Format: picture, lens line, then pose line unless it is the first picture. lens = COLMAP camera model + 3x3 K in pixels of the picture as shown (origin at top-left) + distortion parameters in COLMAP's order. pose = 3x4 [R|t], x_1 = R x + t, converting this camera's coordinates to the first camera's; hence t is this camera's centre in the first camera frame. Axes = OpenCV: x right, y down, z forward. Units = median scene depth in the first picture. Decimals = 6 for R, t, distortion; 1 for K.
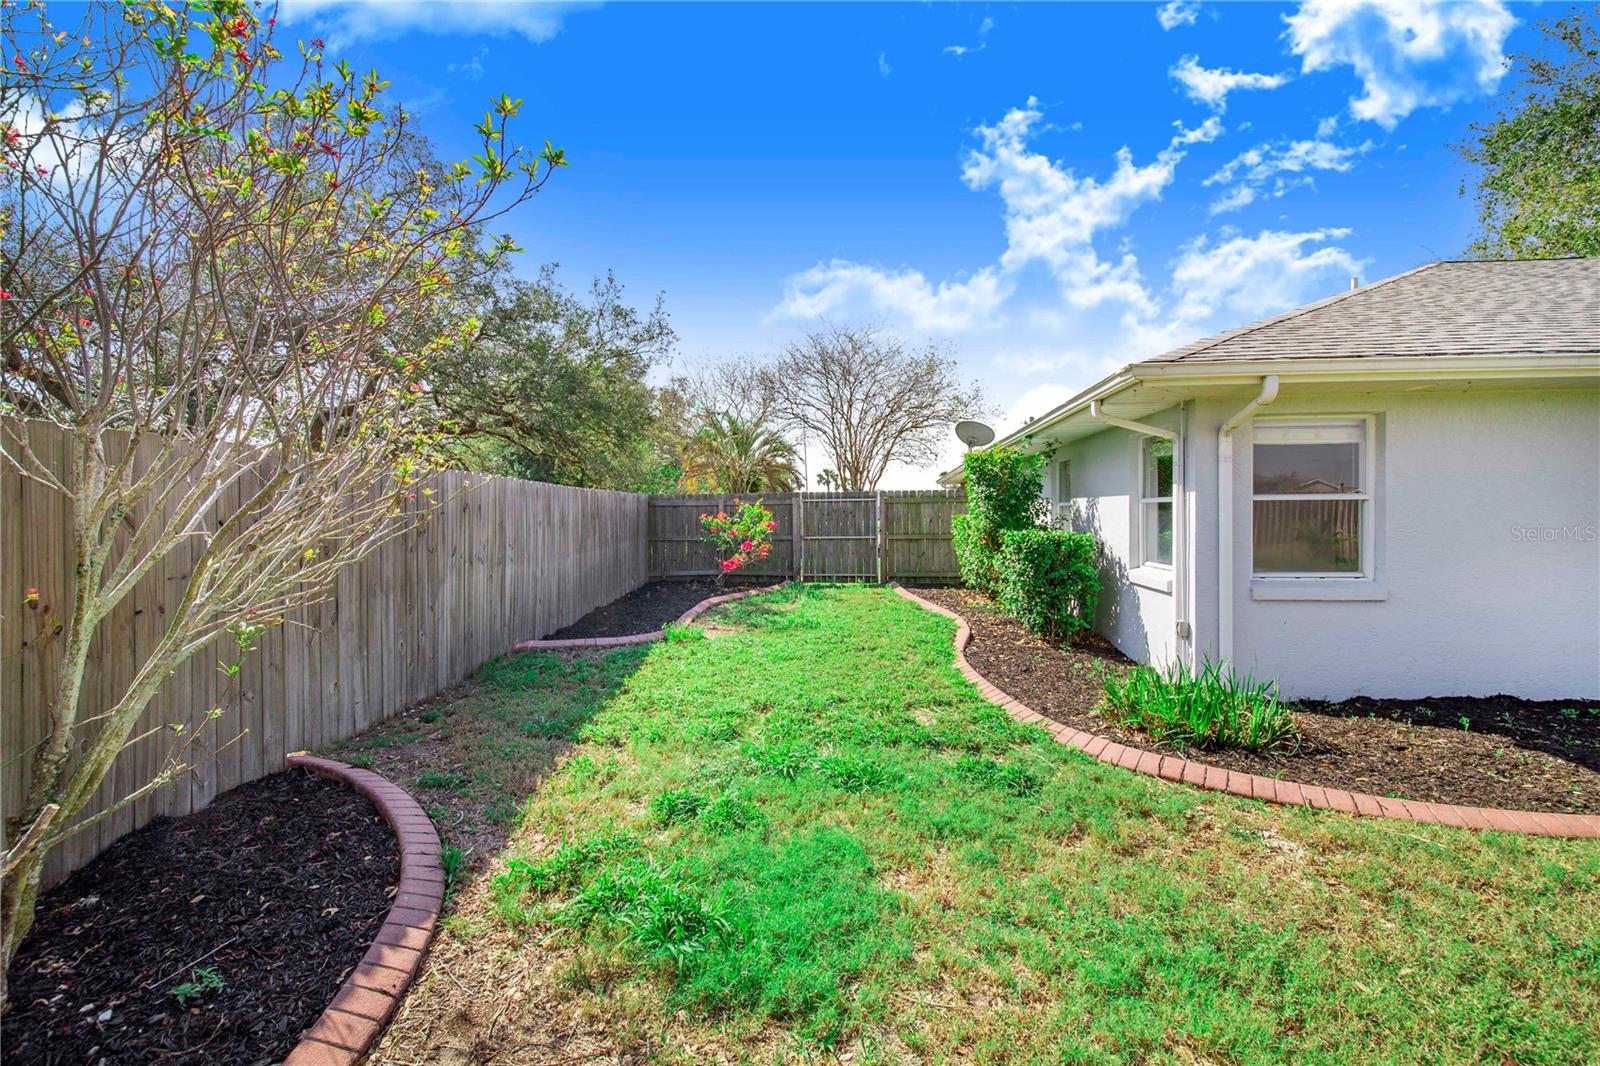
lens RADIAL K [[649.6, 0, 807.9], [0, 649.6, 527.5], [0, 0, 1]] dist [0.033919, -0.031675]
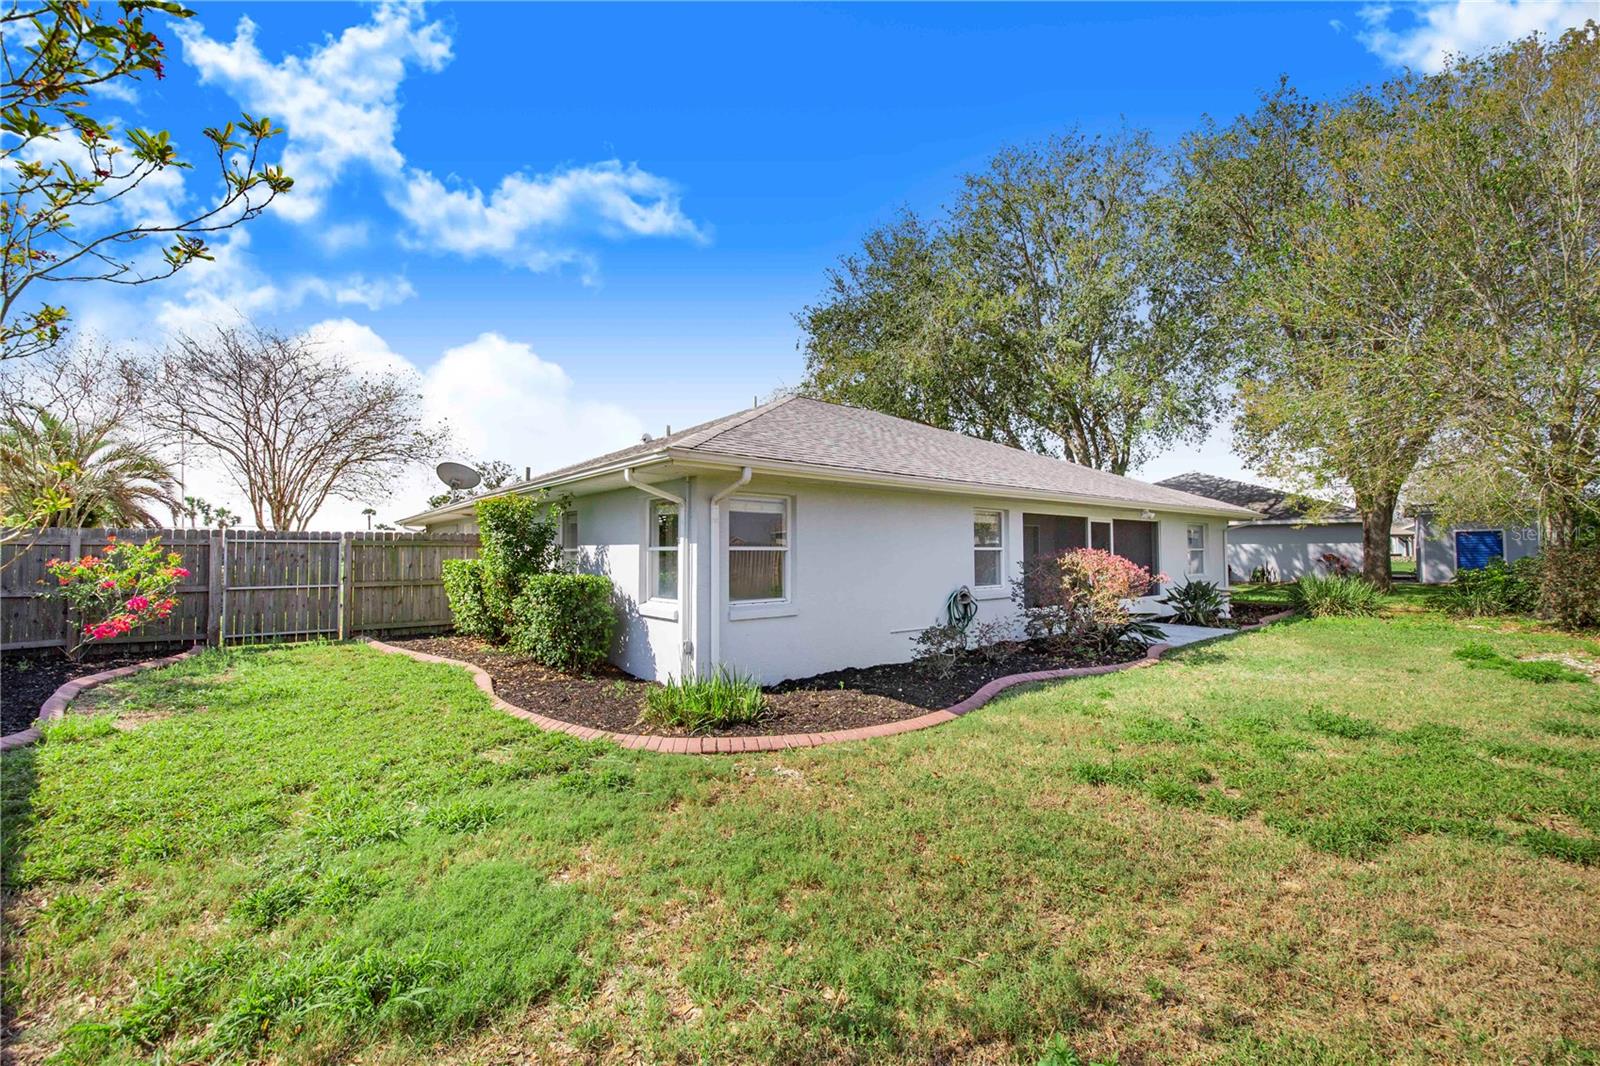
lens RADIAL K [[633.3, 0, 794.9], [0, 633.3, 527.0], [0, 0, 1]] dist [0.022919, -0.018539]
pose [[0.693167, 0.037570, 0.719797, -0.214214], [0.012253, 0.997882, -0.063884, -0.002170], [-0.720673, 0.053102, 0.691238, -0.055215]]
